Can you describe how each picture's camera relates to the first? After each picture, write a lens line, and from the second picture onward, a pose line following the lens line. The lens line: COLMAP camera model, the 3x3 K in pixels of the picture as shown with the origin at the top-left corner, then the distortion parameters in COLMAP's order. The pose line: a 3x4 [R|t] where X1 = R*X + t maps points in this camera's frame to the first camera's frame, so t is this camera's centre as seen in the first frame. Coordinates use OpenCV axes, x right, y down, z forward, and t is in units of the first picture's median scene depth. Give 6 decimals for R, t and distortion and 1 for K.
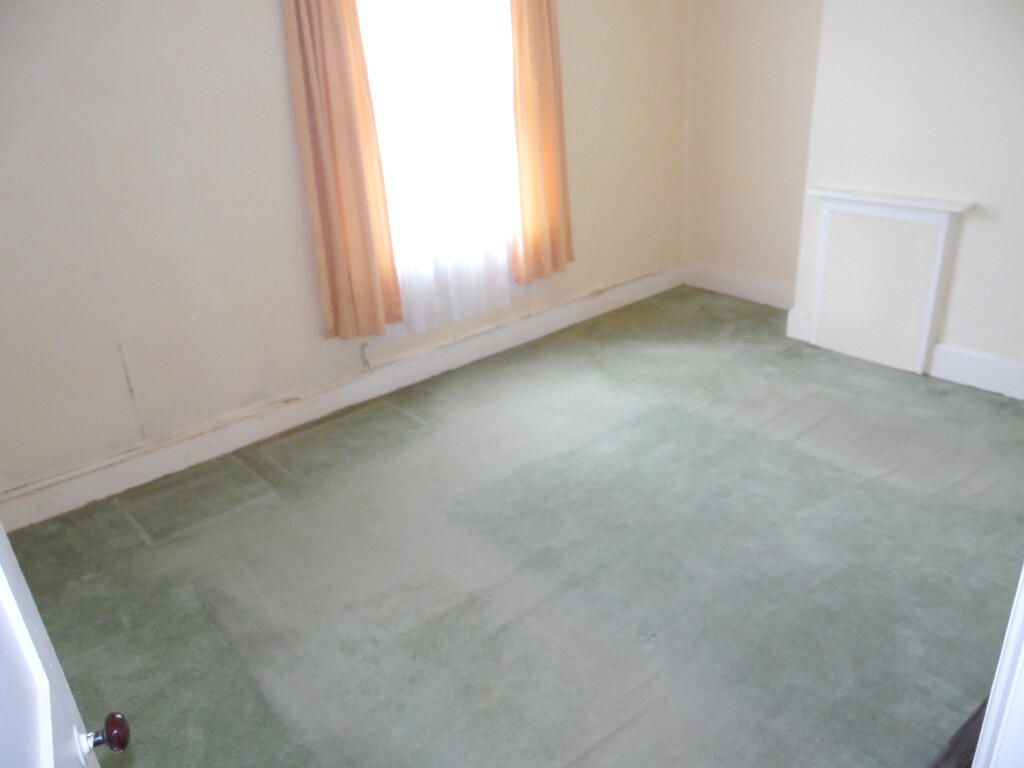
lens RADIAL K [[766.1, 0, 514.1], [0, 766.1, 376.9], [0, 0, 1]] dist [-0.001170, 0.037489]
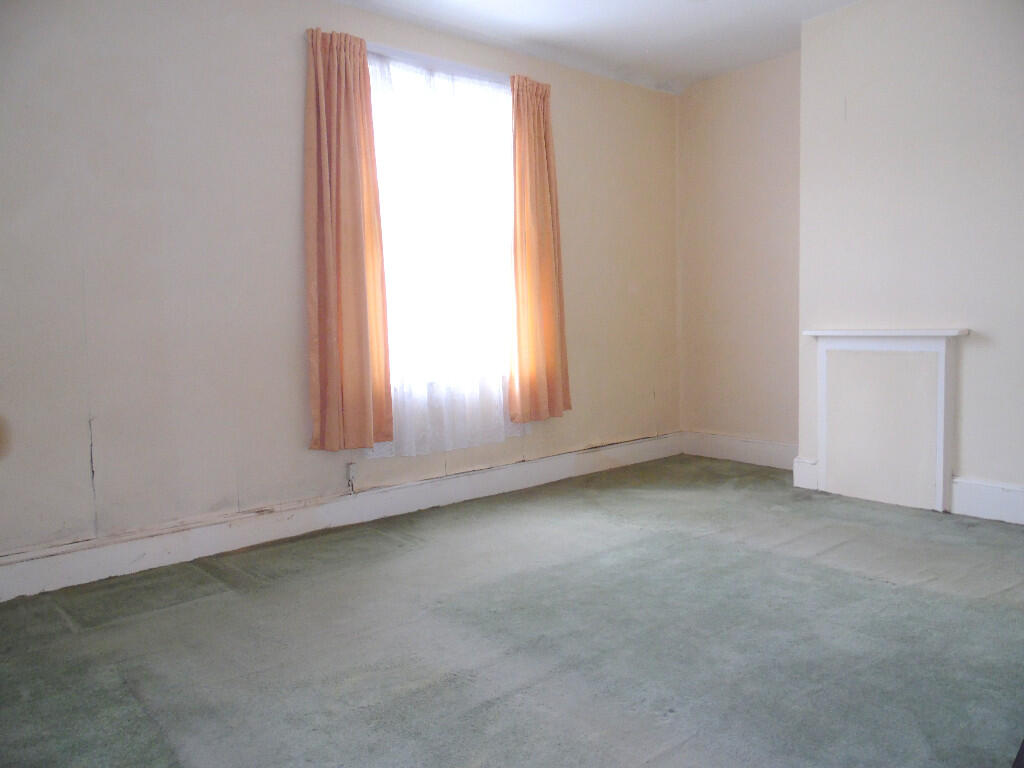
lens RADIAL K [[766.1, 0, 513.1], [0, 766.1, 384.8], [0, 0, 1]] dist [-0.001170, 0.037489]
pose [[0.999586, 0.028618, 0.002873, 0.000745], [-0.026112, 0.944819, -0.326550, 0.195866], [-0.012060, 0.326340, 0.945175, 0.081834]]
